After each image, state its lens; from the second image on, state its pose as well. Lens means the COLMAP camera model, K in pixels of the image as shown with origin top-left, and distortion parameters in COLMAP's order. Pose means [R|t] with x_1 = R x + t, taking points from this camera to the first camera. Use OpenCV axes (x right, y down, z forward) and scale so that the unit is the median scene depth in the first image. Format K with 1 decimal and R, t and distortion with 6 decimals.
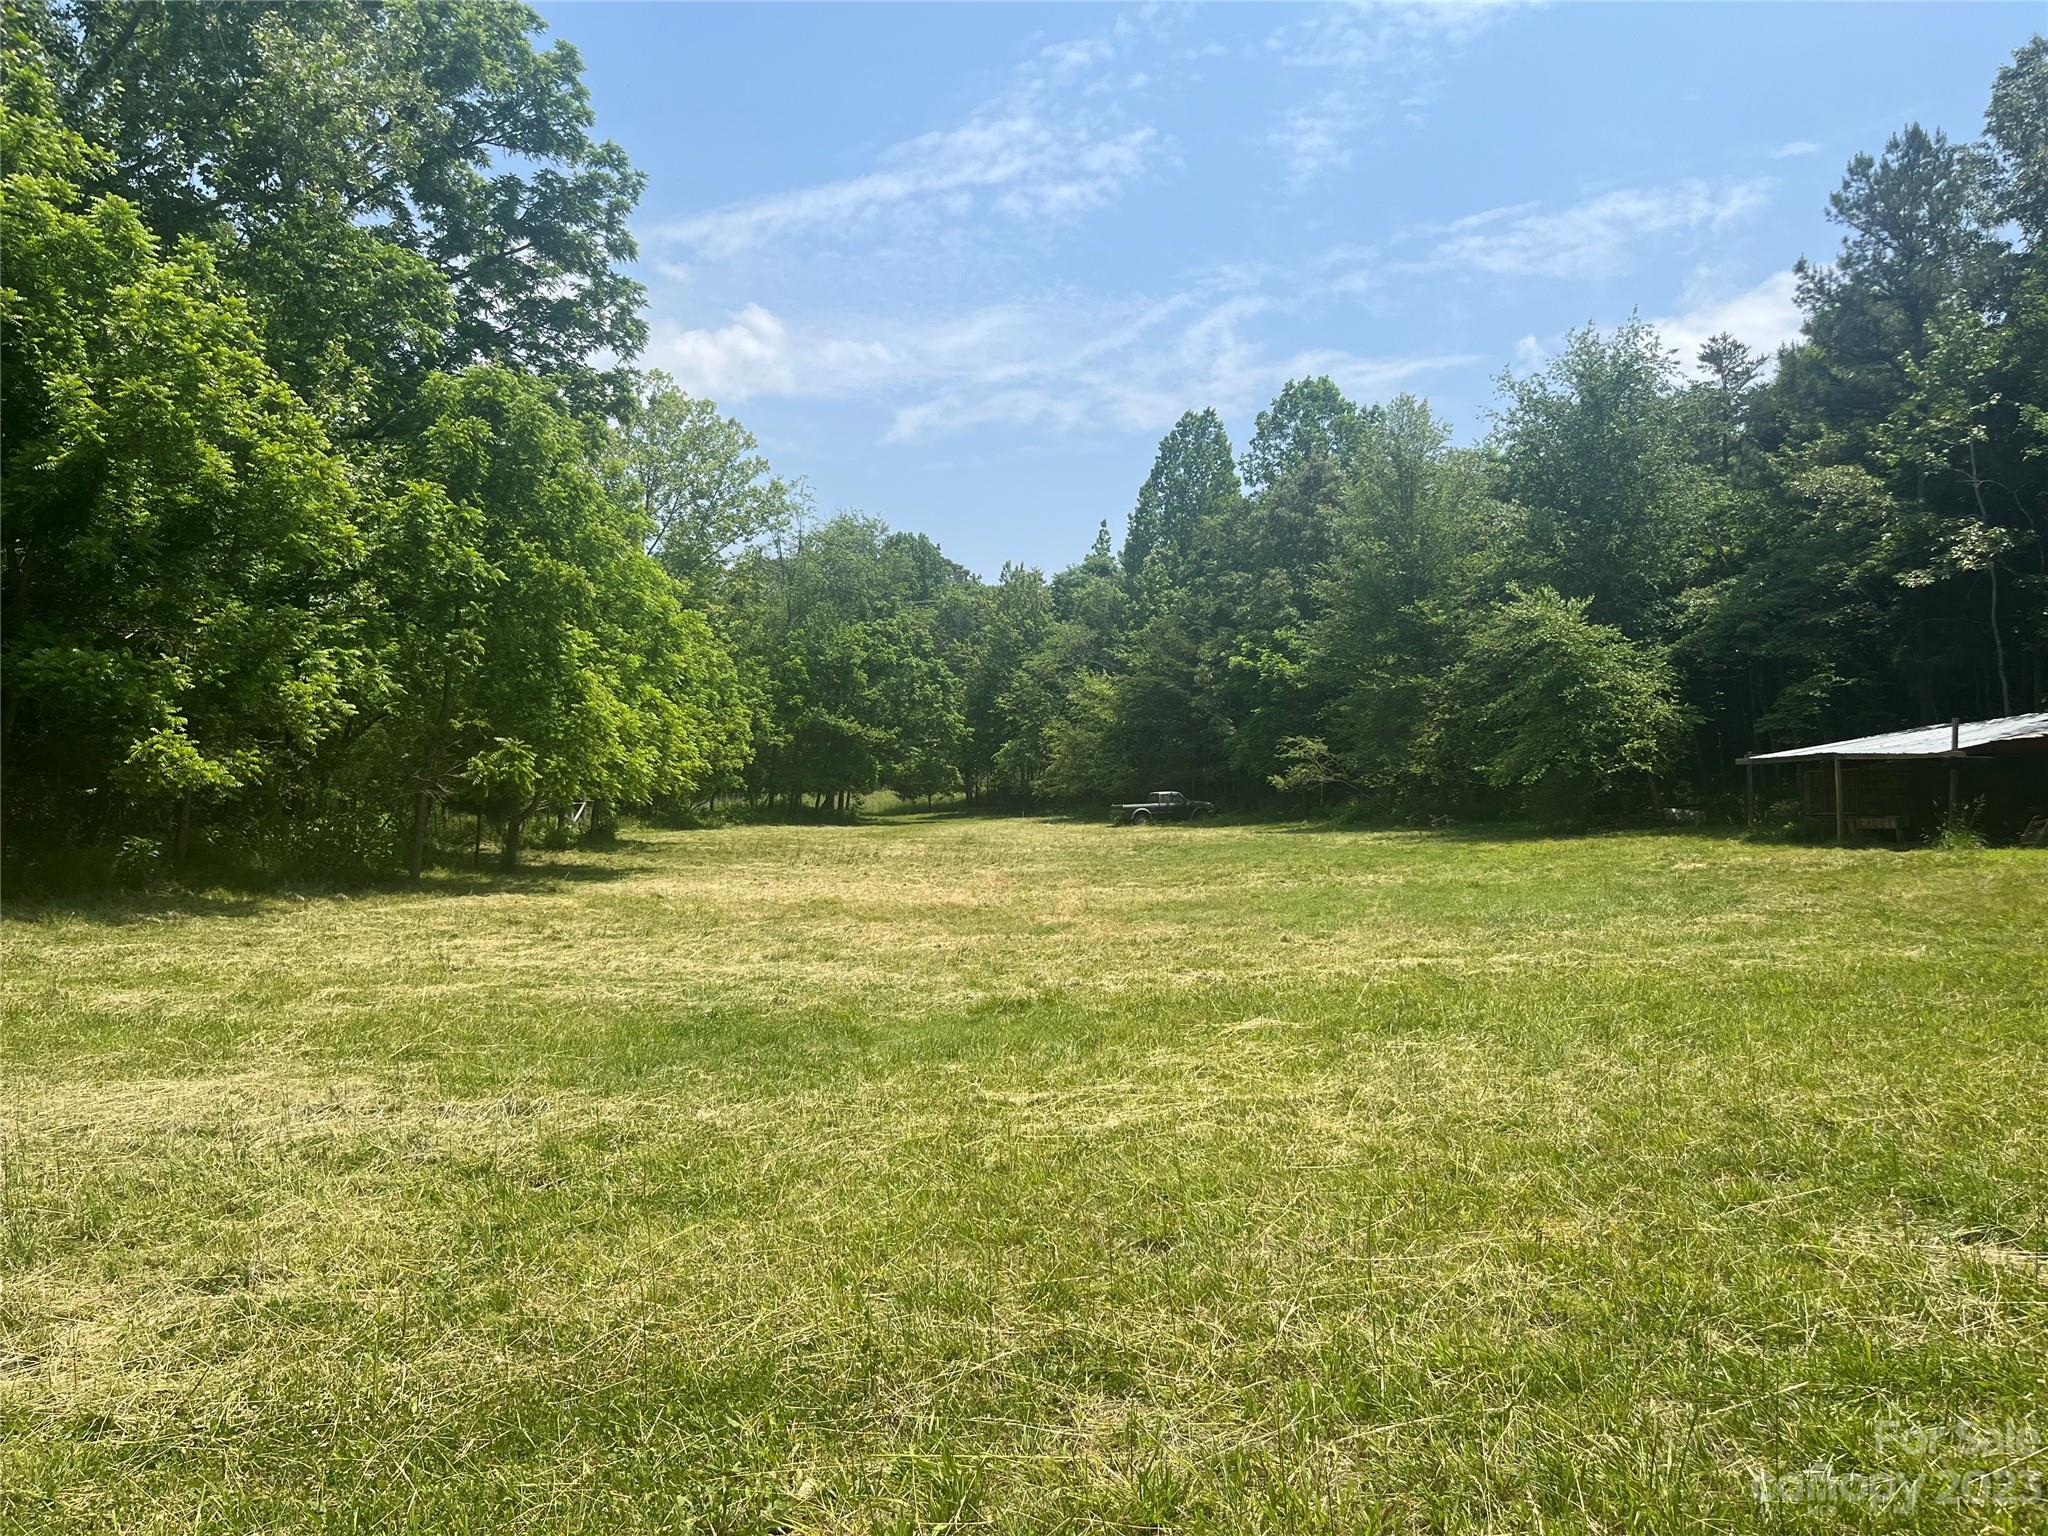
lens RADIAL K [[1563.8, 0, 1026.0], [0, 1563.8, 769.0], [0, 0, 1]] dist [0.010521, -0.009160]
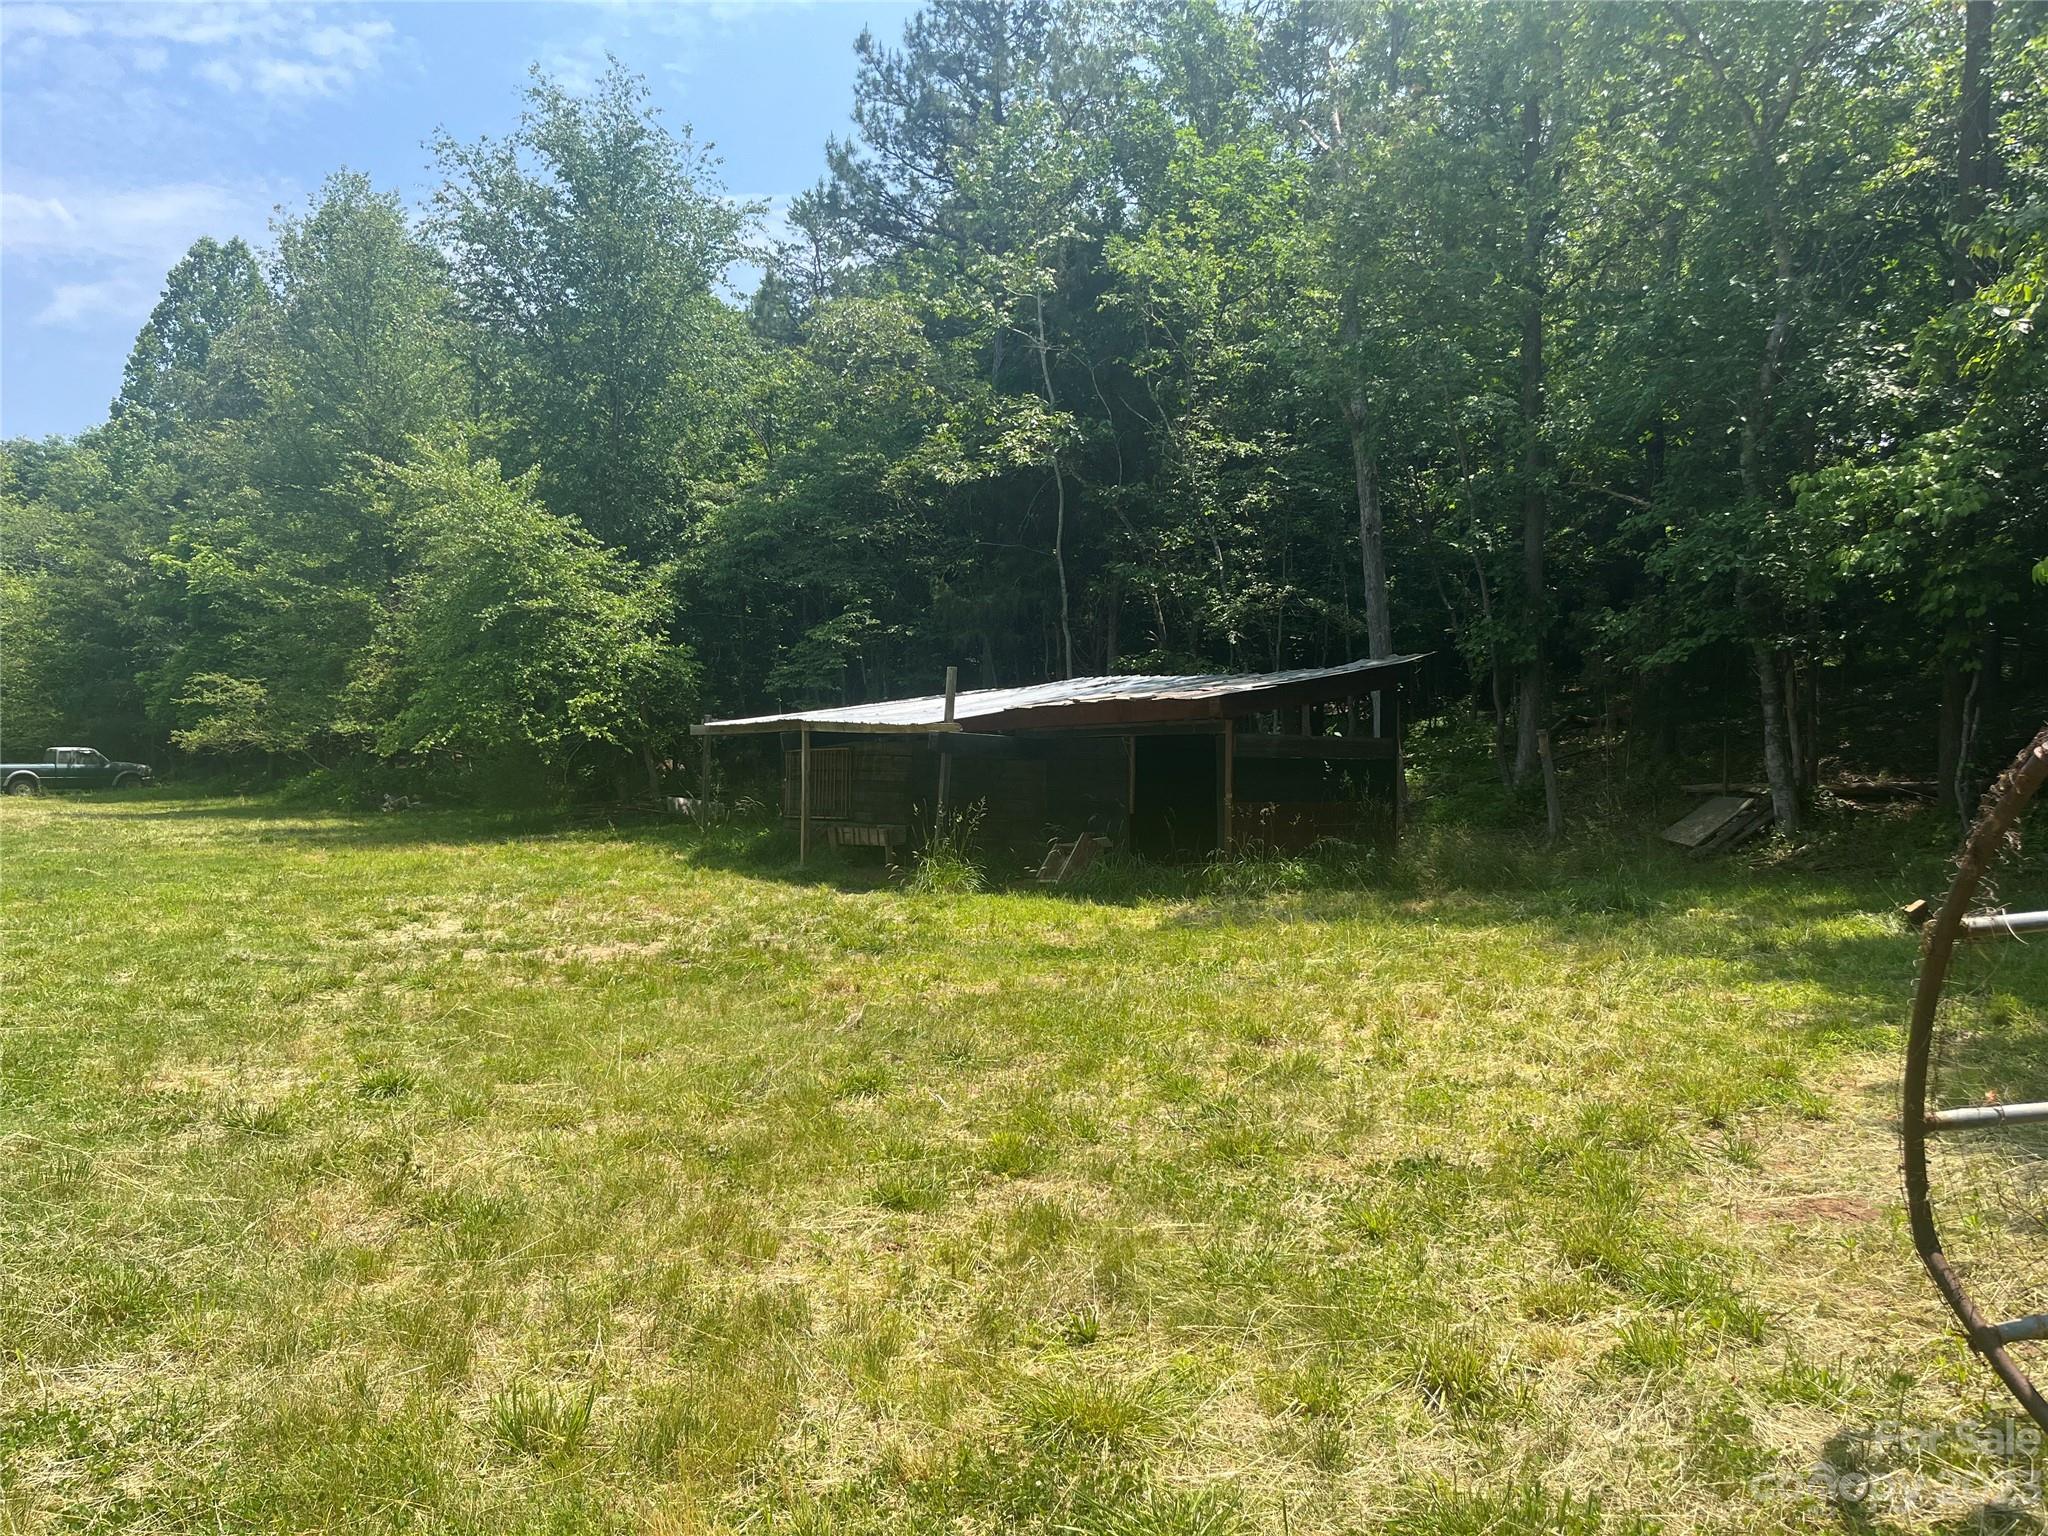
lens RADIAL K [[1563.8, 0, 1023.2], [0, 1563.8, 768.0], [0, 0, 1]] dist [0.010521, -0.009160]
pose [[0.889293, 0.034646, 0.456025, 0.194055], [-0.043206, 0.999031, 0.008355, -0.000335], [-0.455293, -0.027133, 0.889928, 0.256177]]
